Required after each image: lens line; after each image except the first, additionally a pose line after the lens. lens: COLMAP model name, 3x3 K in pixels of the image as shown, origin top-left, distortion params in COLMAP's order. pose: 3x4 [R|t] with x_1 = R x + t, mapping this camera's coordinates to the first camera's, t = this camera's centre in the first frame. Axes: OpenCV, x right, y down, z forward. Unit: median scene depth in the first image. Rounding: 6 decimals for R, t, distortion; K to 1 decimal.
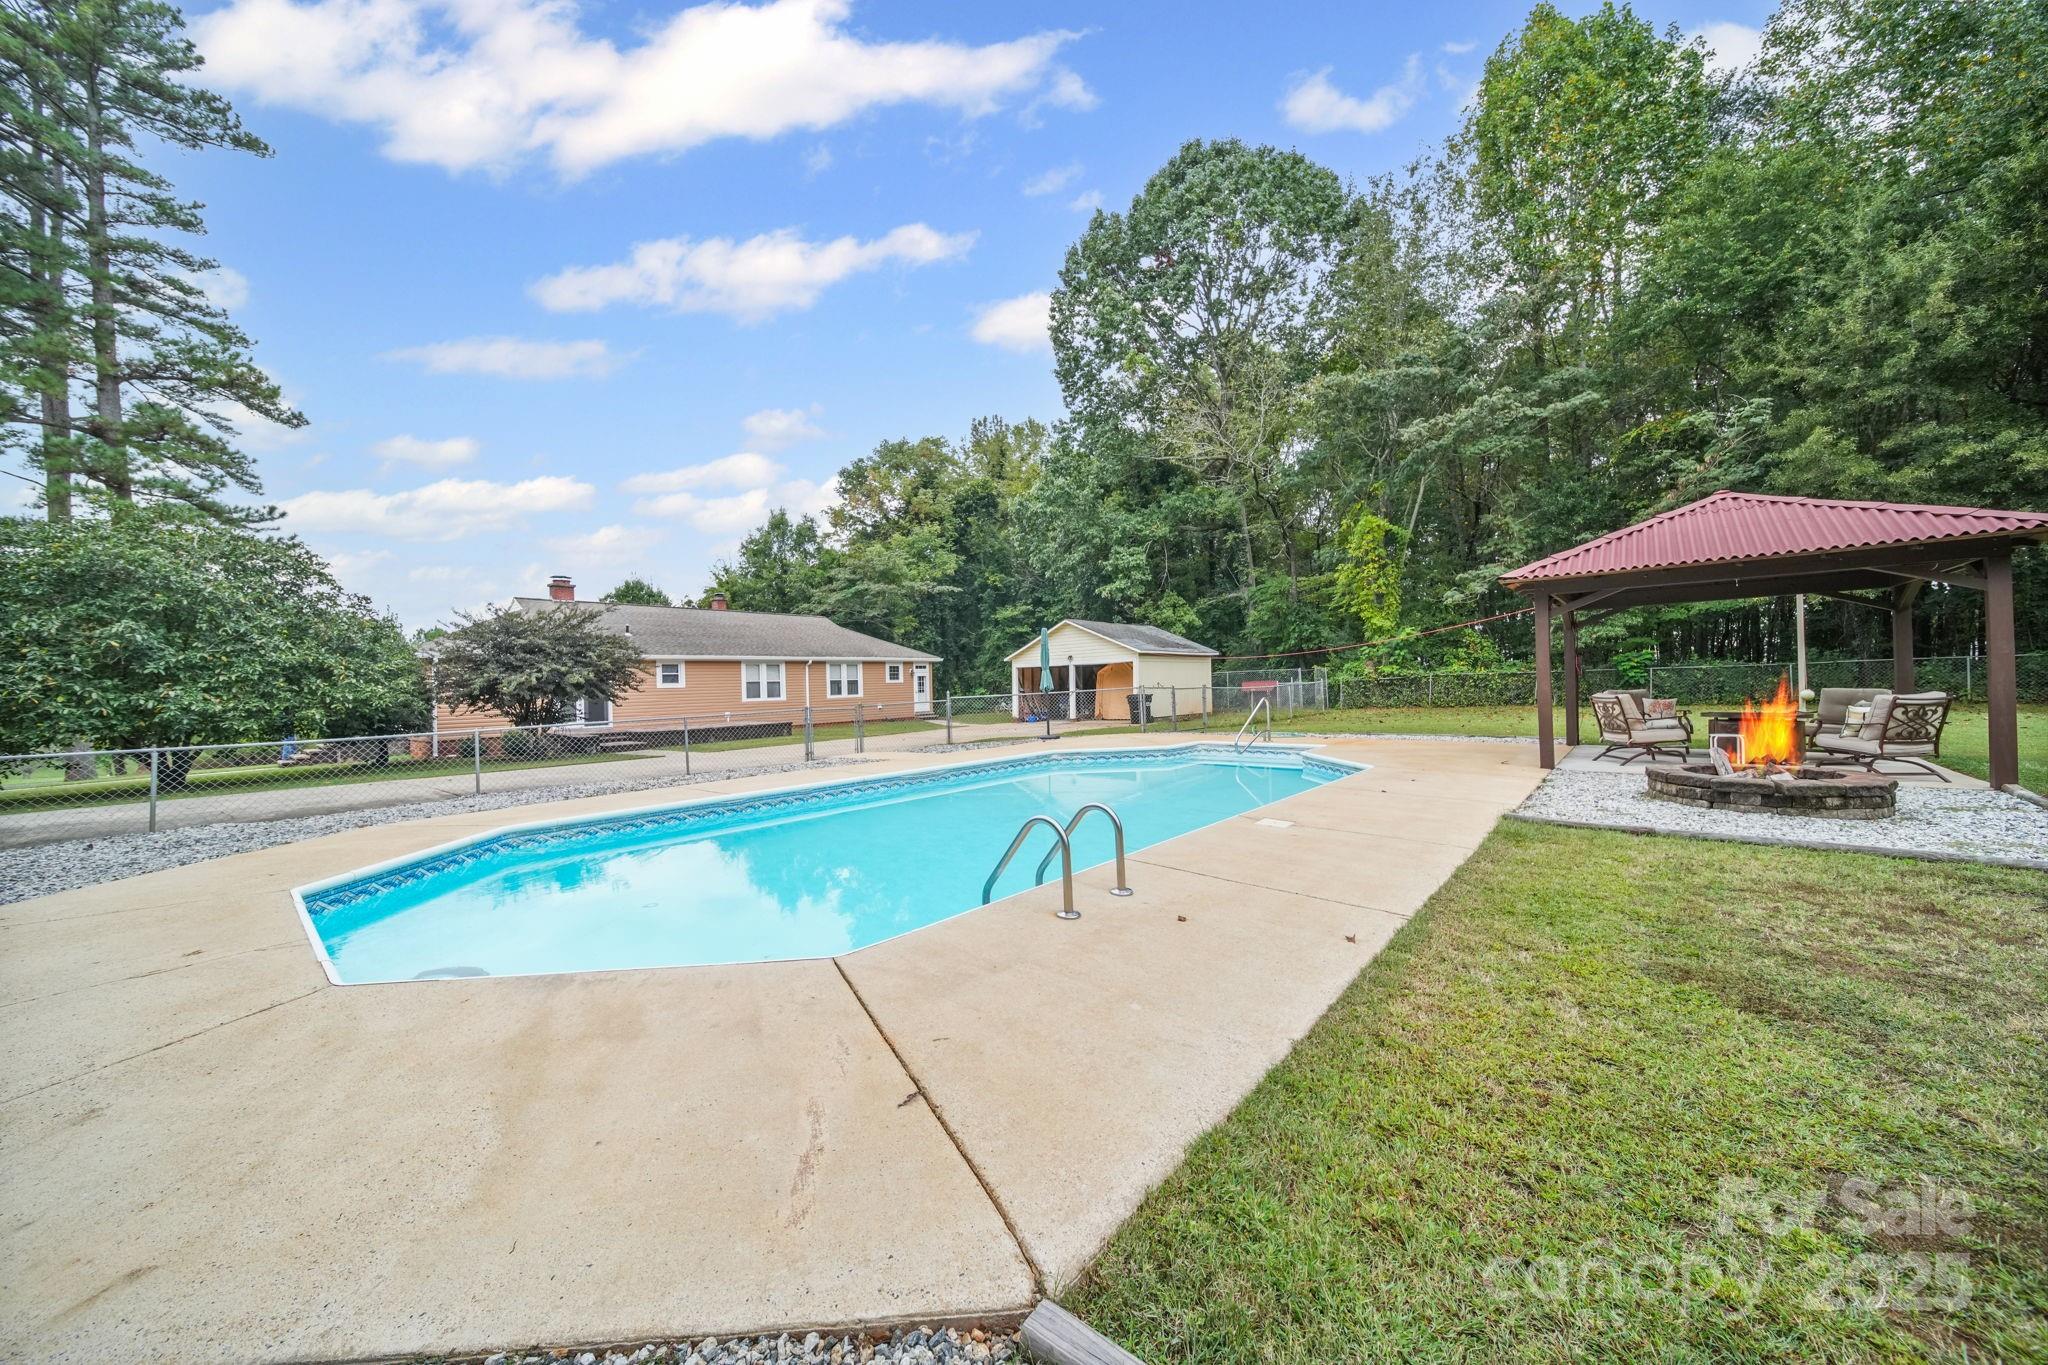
lens RADIAL K [[732.5, 0, 1029.3], [0, 732.5, 674.3], [0, 0, 1]] dist [0.007113, 0.000644]
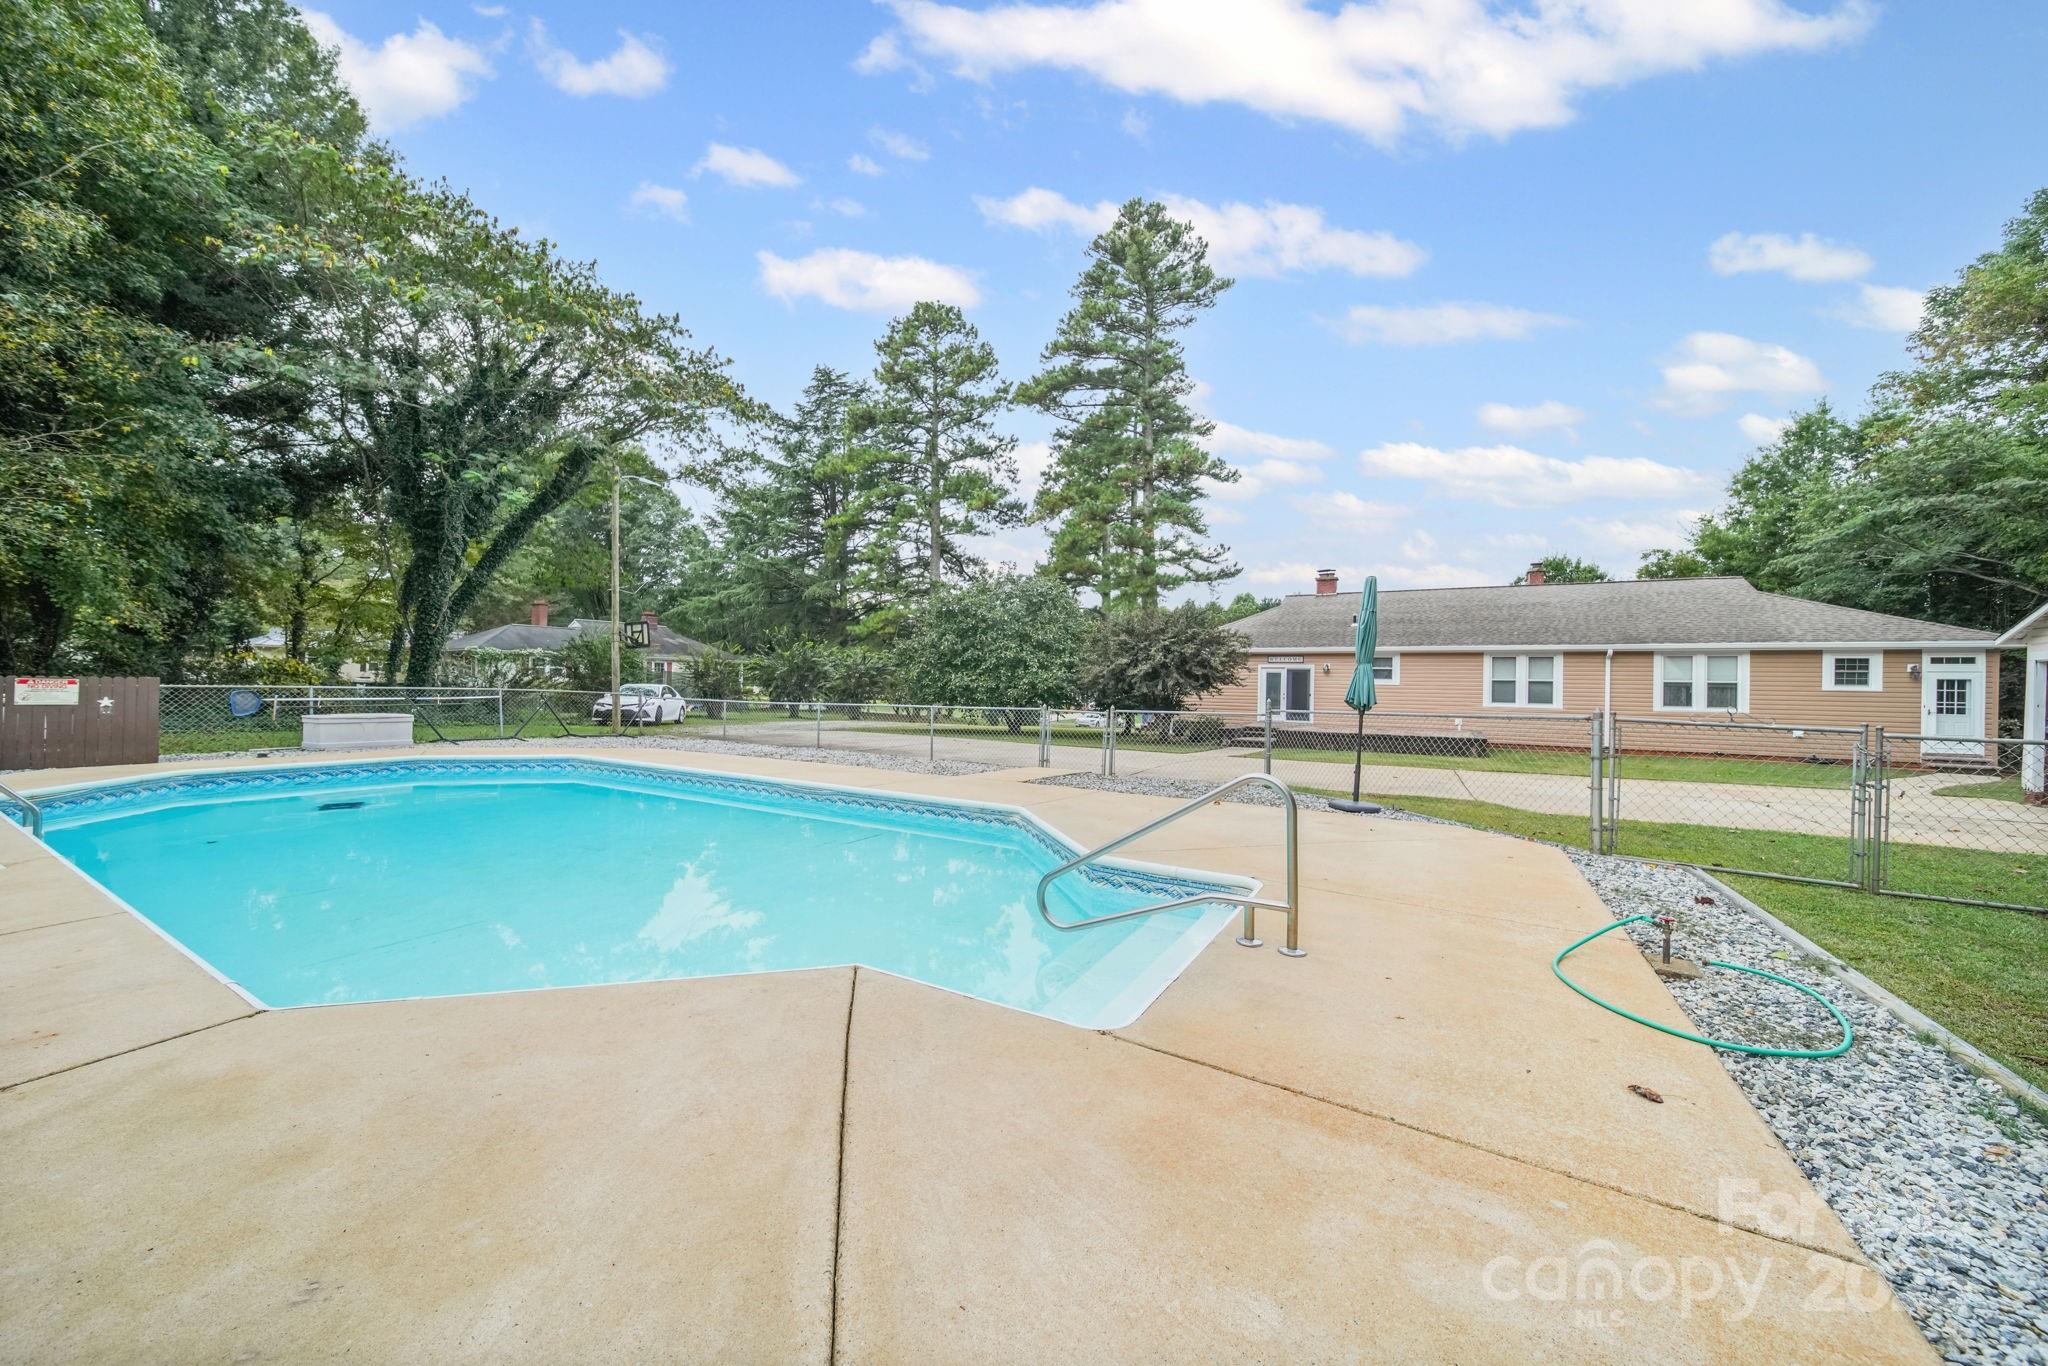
lens RADIAL K [[732.5, 0, 1020.2], [0, 732.5, 679.2], [0, 0, 1]] dist [0.007113, 0.000644]
pose [[0.191265, 0.022589, -0.981279, 0.228490], [-0.009992, 0.999728, 0.021066, -0.001651], [0.981488, 0.005775, 0.191438, 0.348073]]
